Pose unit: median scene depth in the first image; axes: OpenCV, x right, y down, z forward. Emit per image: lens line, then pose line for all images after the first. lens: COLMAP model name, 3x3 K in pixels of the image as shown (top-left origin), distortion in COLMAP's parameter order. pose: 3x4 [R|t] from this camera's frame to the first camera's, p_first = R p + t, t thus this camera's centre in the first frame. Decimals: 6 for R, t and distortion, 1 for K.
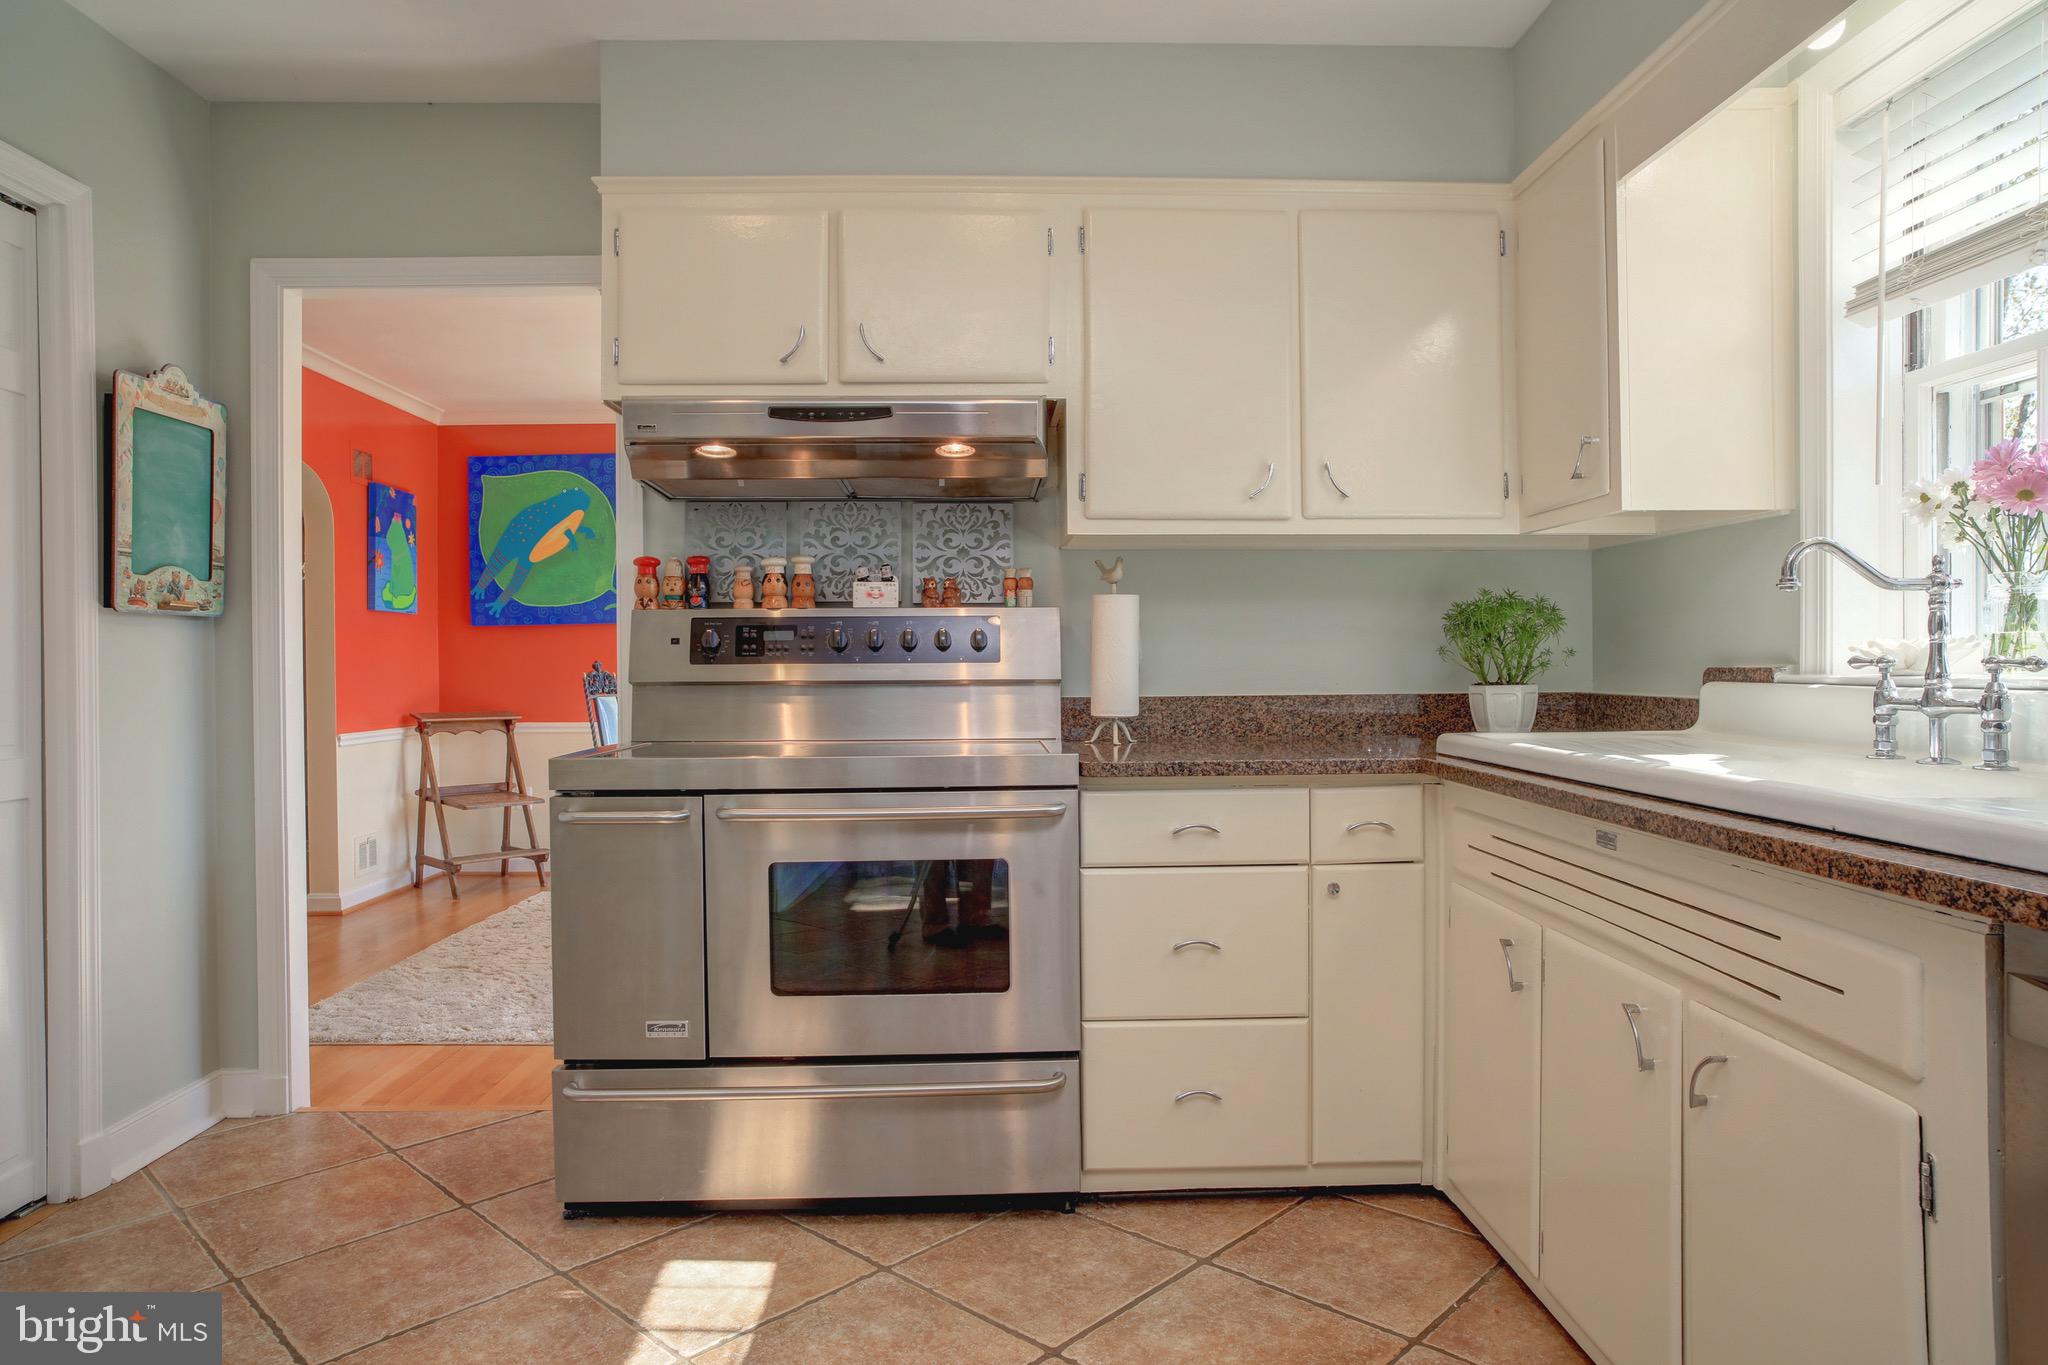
lens RADIAL K [[1251.7, 0, 1030.3], [0, 1251.7, 671.7], [0, 0, 1]] dist [-0.090800, 0.077044]
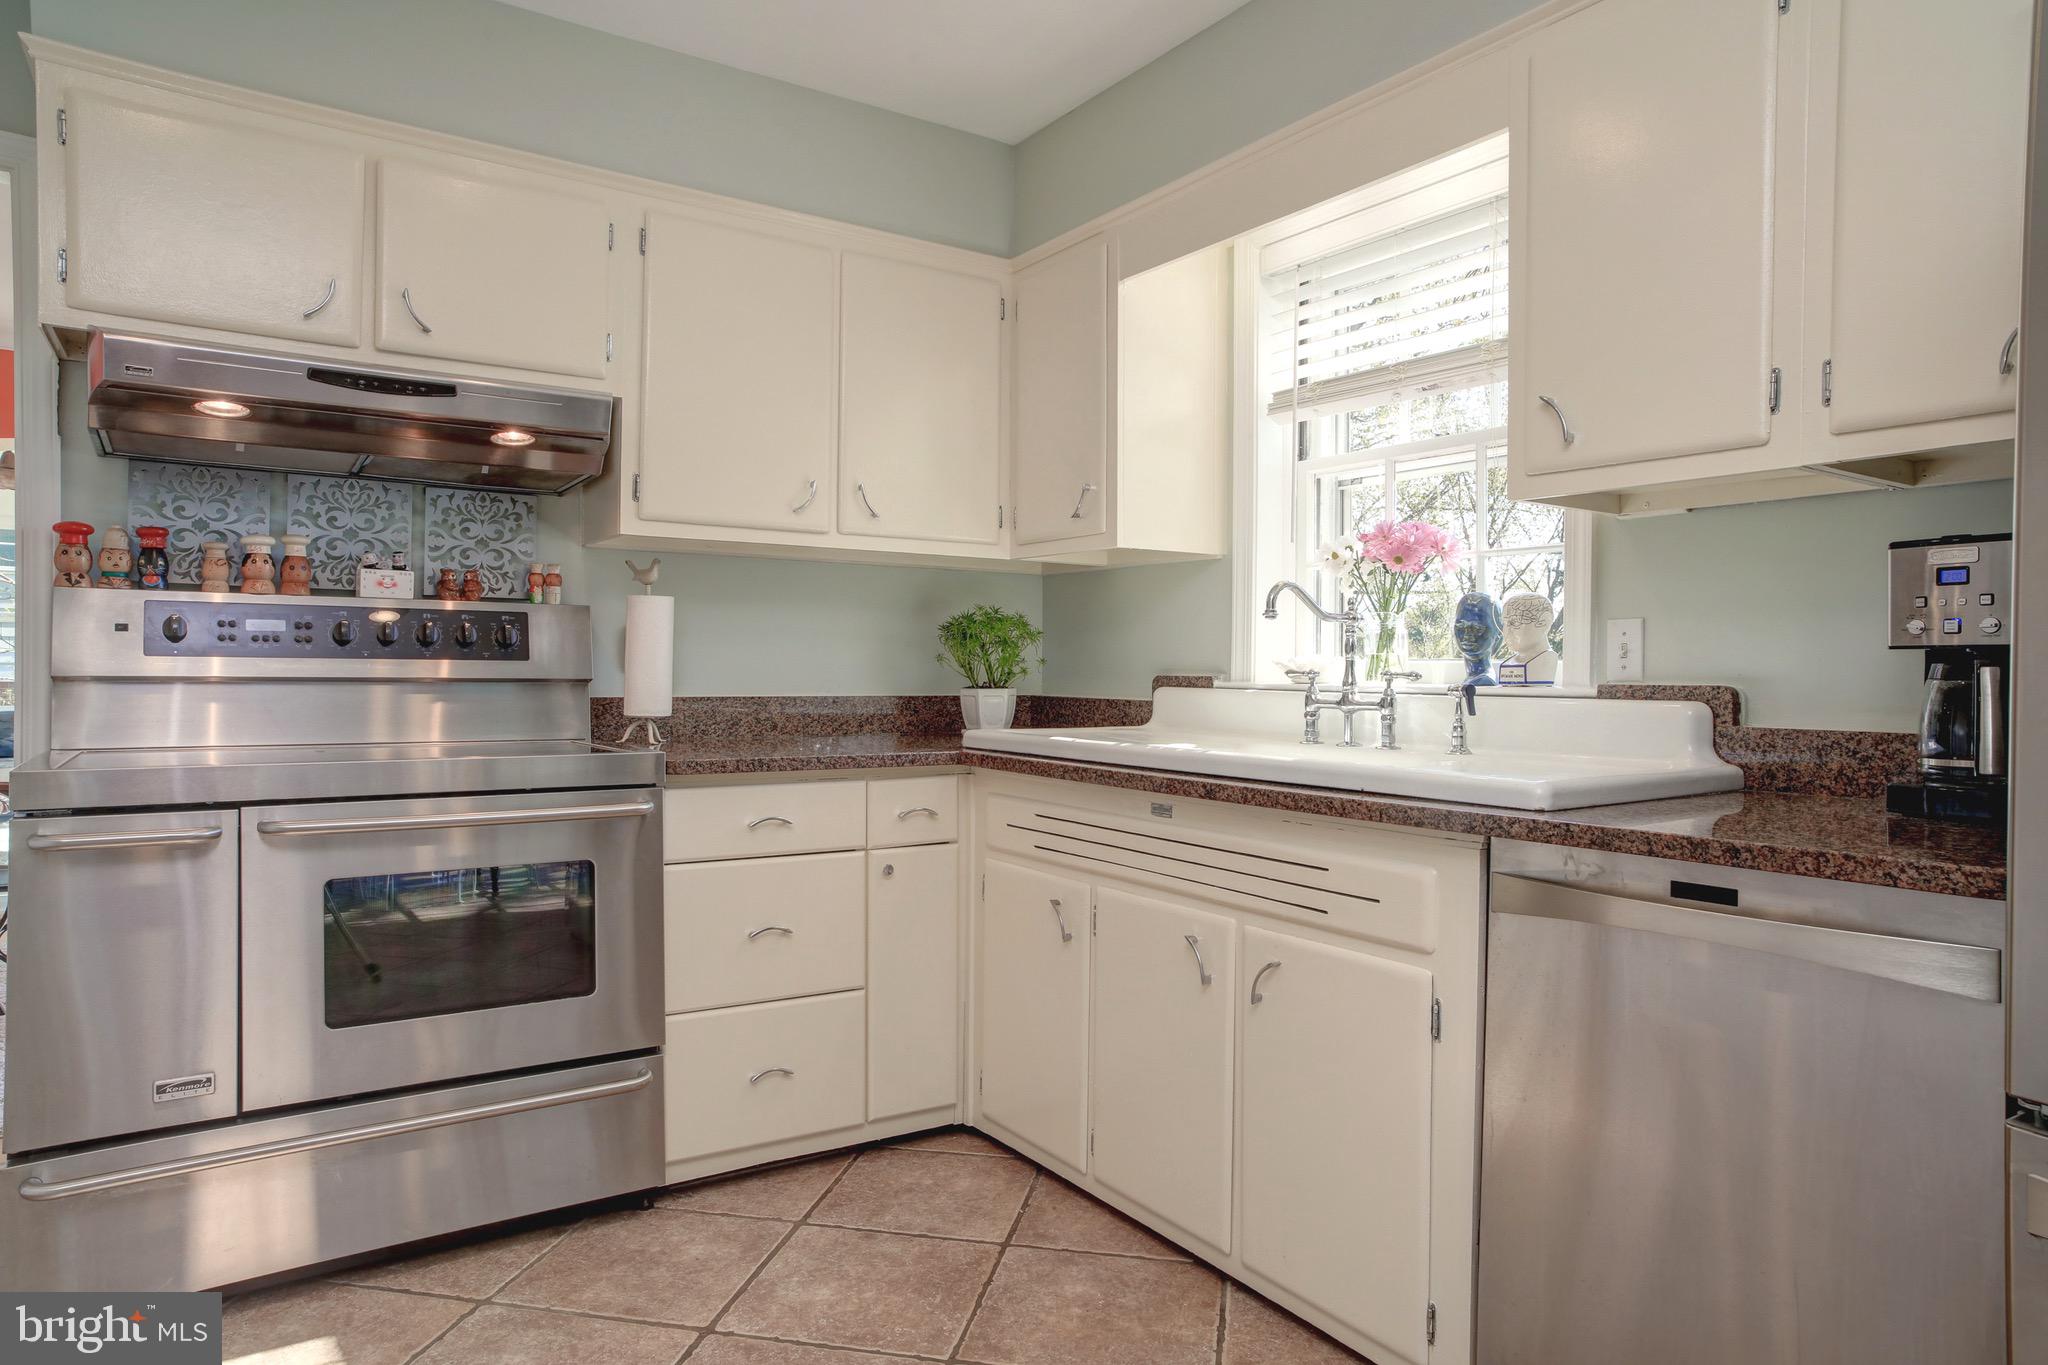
lens RADIAL K [[1251.7, 0, 1030.3], [0, 1251.7, 671.7], [0, 0, 1]] dist [-0.090800, 0.077044]
pose [[0.844837, 0.014949, 0.534816, -0.249050], [-0.013252, 0.999888, -0.007015, 0.003212], [-0.534860, -0.001161, 0.844940, -0.012351]]
